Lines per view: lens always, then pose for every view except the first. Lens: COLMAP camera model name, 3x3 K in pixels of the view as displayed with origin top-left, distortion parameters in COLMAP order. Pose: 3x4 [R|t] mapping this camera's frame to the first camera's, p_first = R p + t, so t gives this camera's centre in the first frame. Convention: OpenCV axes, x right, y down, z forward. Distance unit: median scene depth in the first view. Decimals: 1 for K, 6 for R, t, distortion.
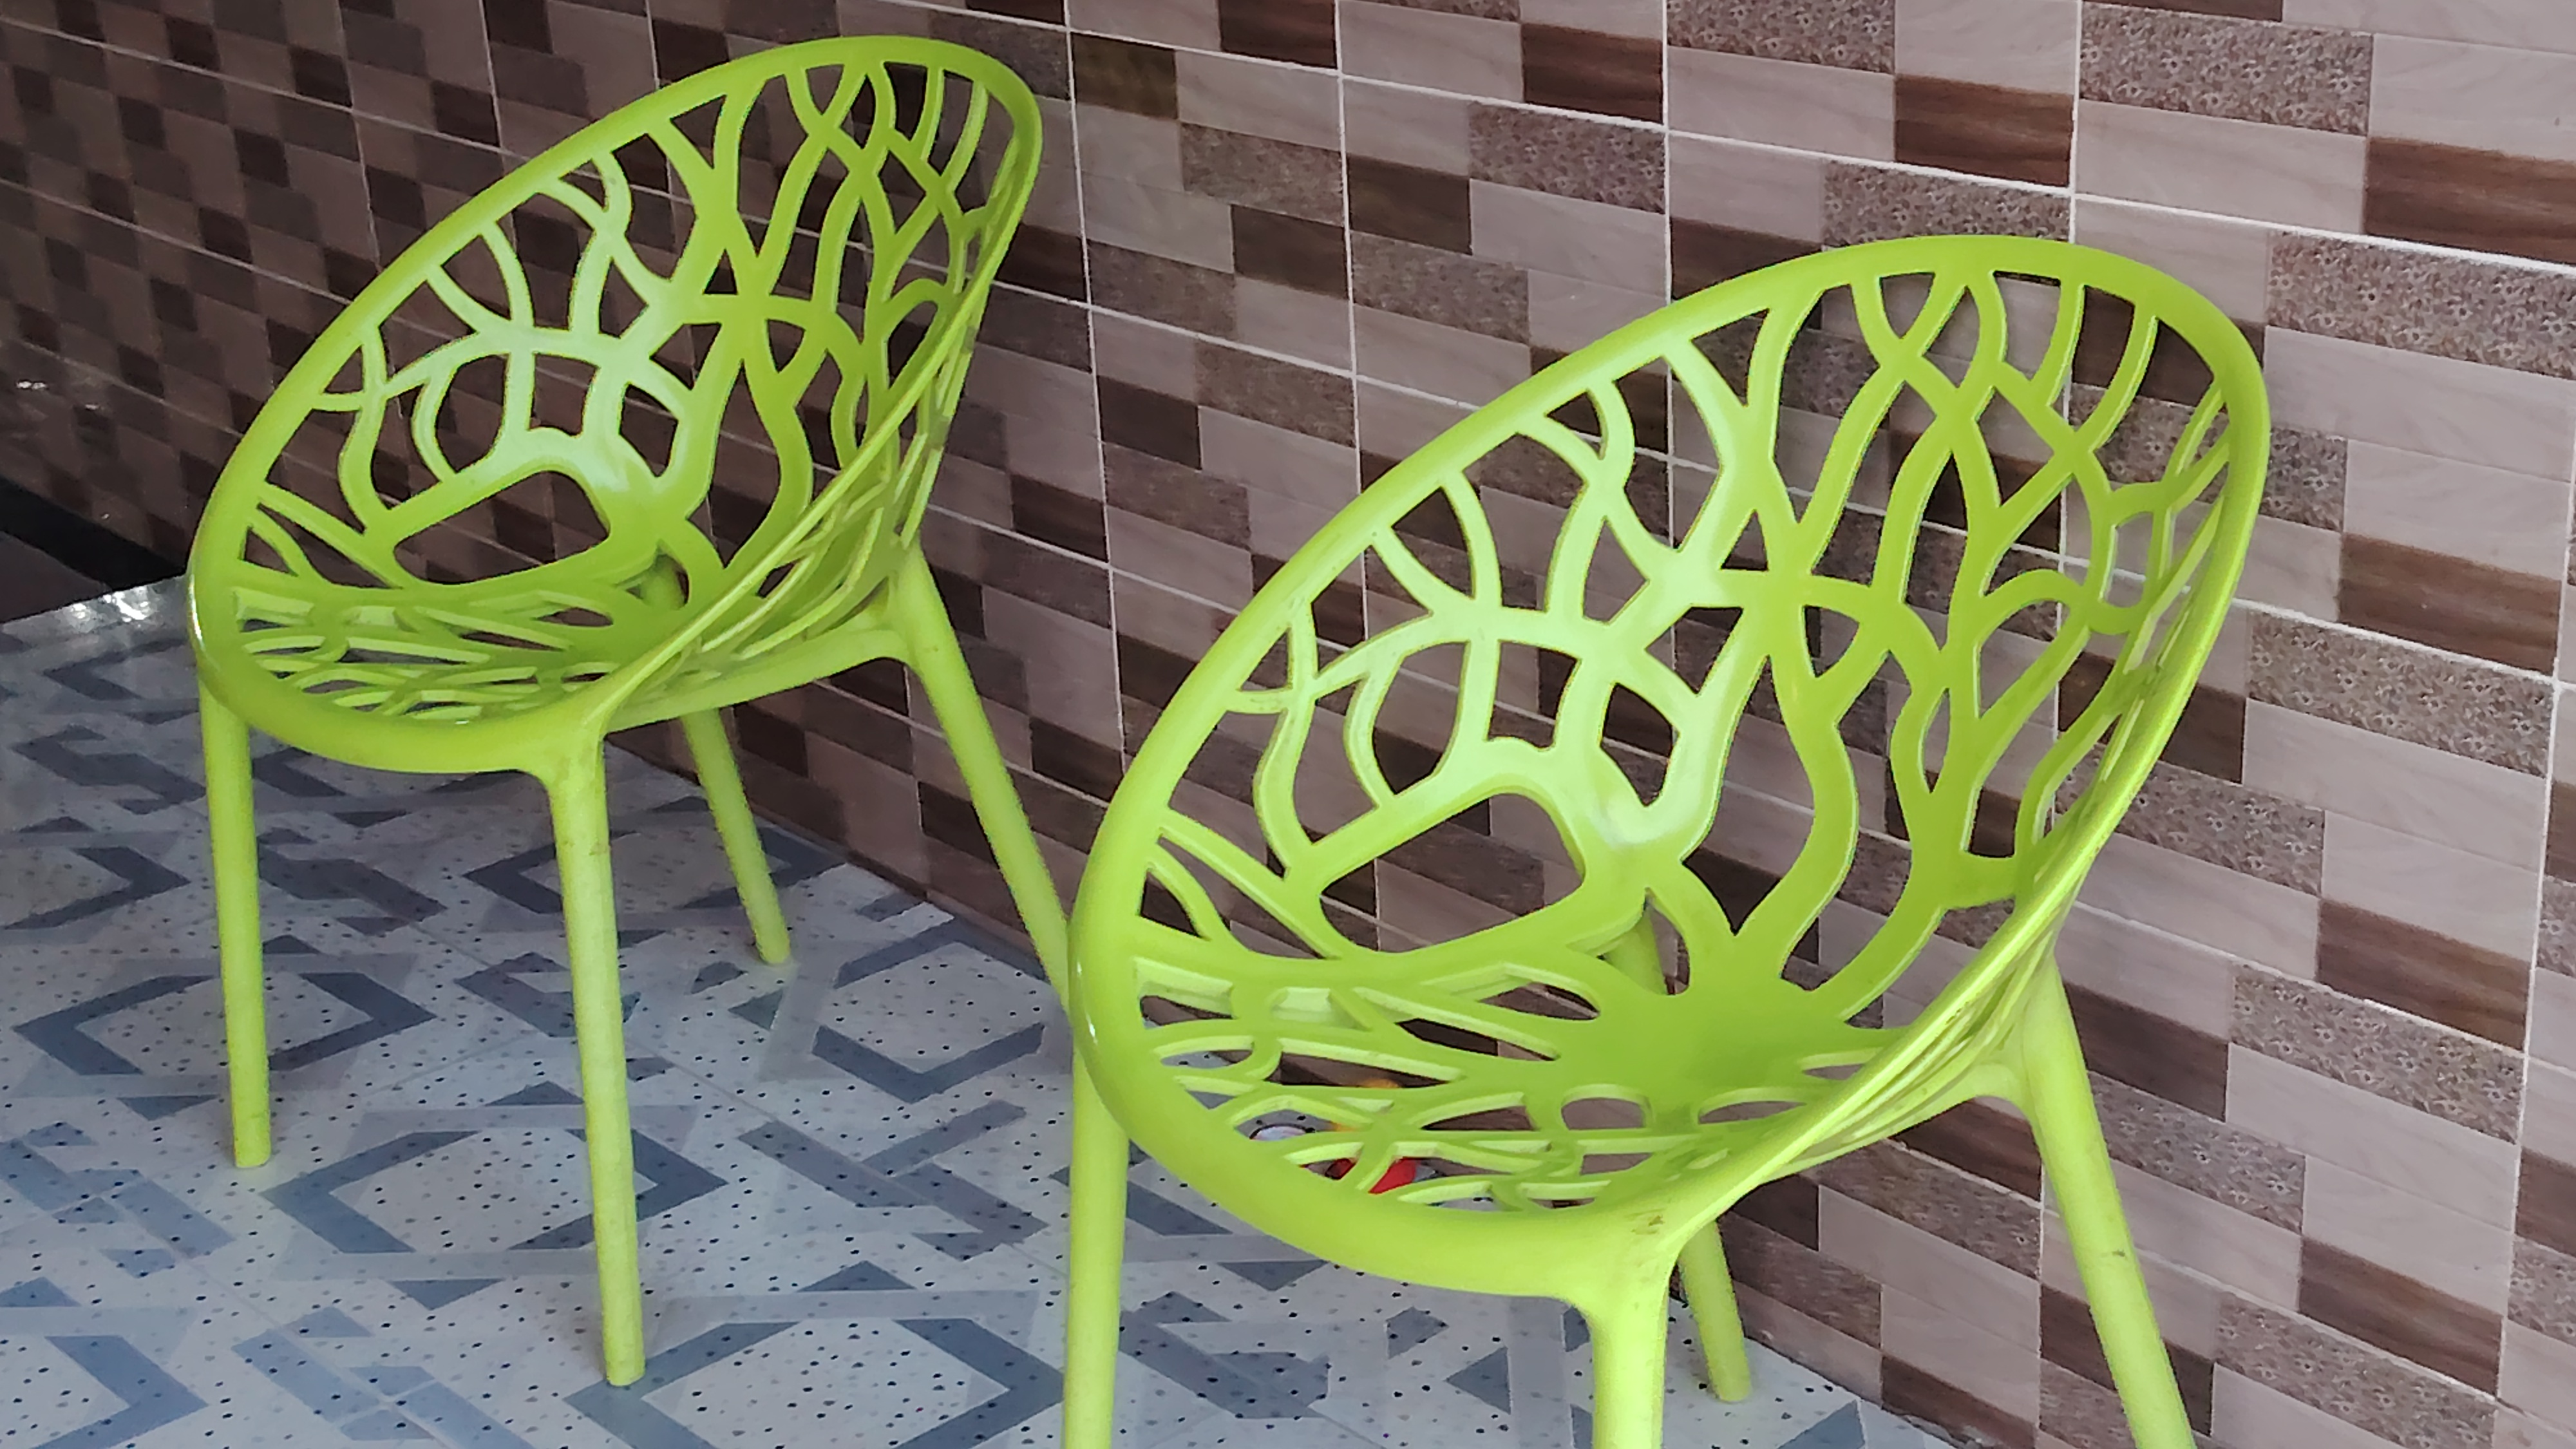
lens RADIAL K [[3525.2, 0, 1288.0], [0, 3525.2, 724.5], [0, 0, 1]] dist [0.209114, -0.645751]
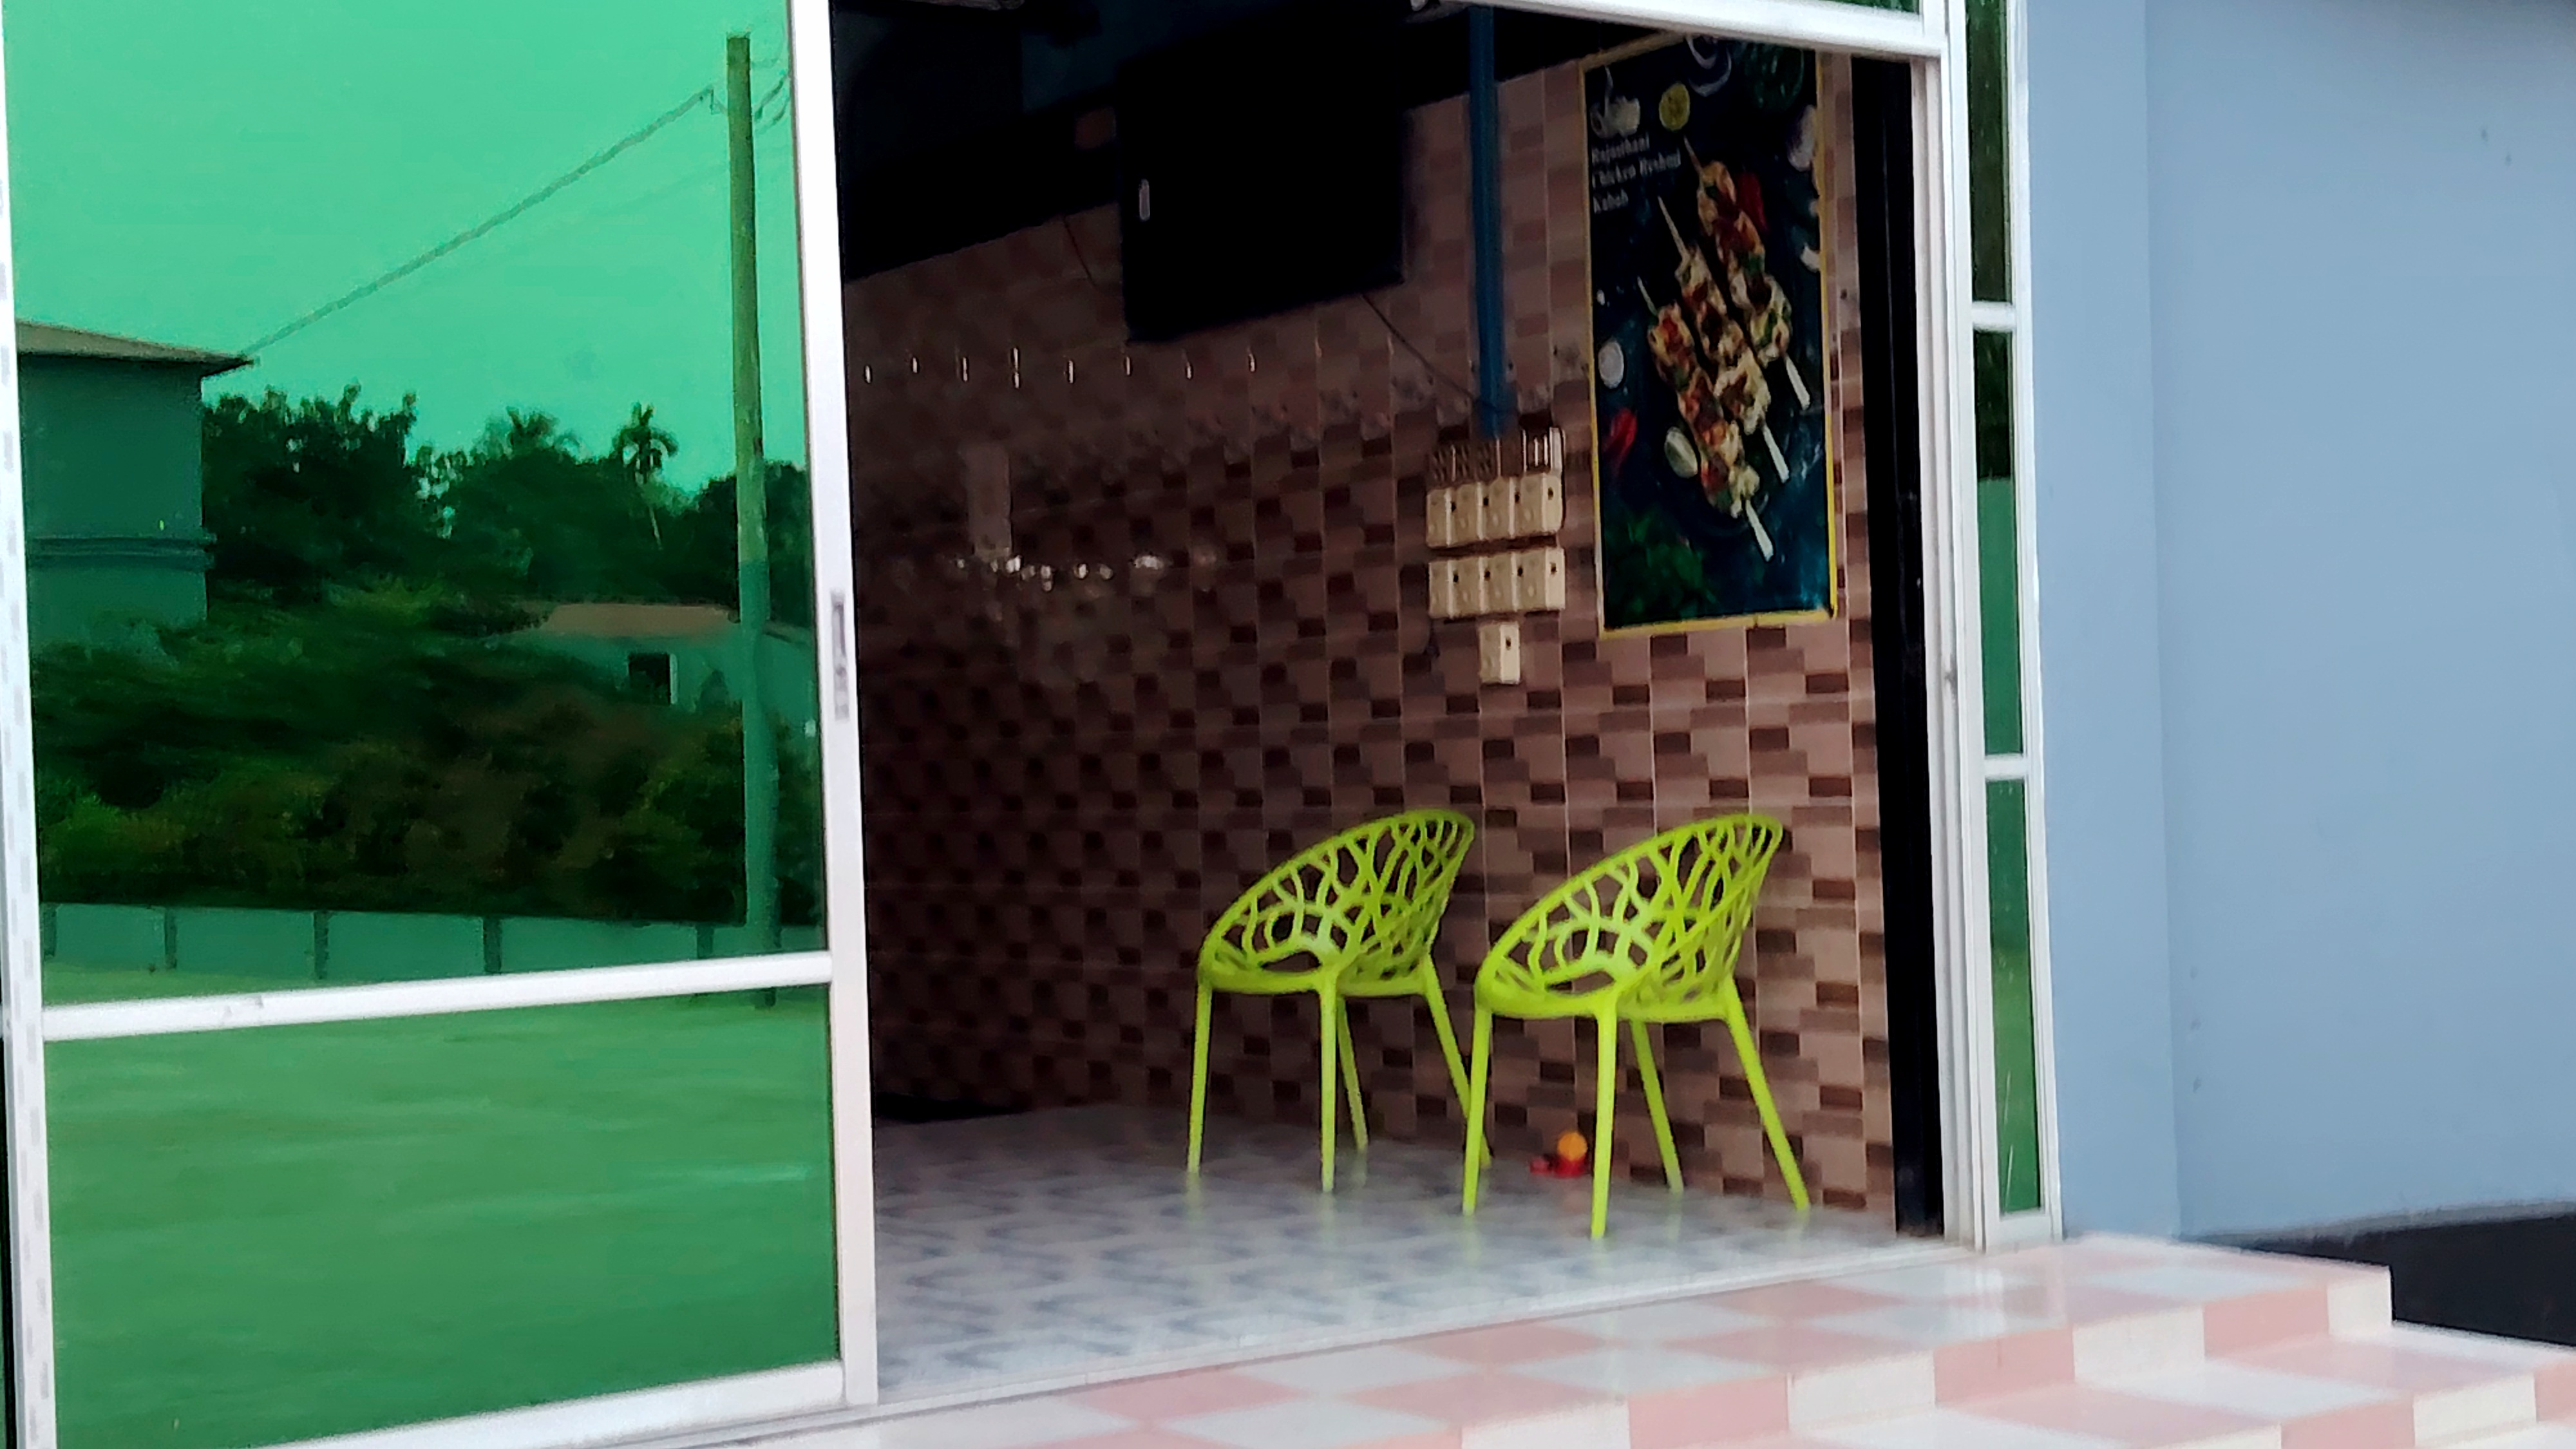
lens RADIAL K [[3525.2, 0, 1288.0], [0, 3525.2, 724.5], [0, 0, 1]] dist [0.209114, -0.645751]
pose [[0.993096, 0.021302, -0.115358, 0.121765], [-0.063706, 0.923666, -0.377865, 0.906245], [0.098503, 0.382605, 0.918646, -1.869643]]
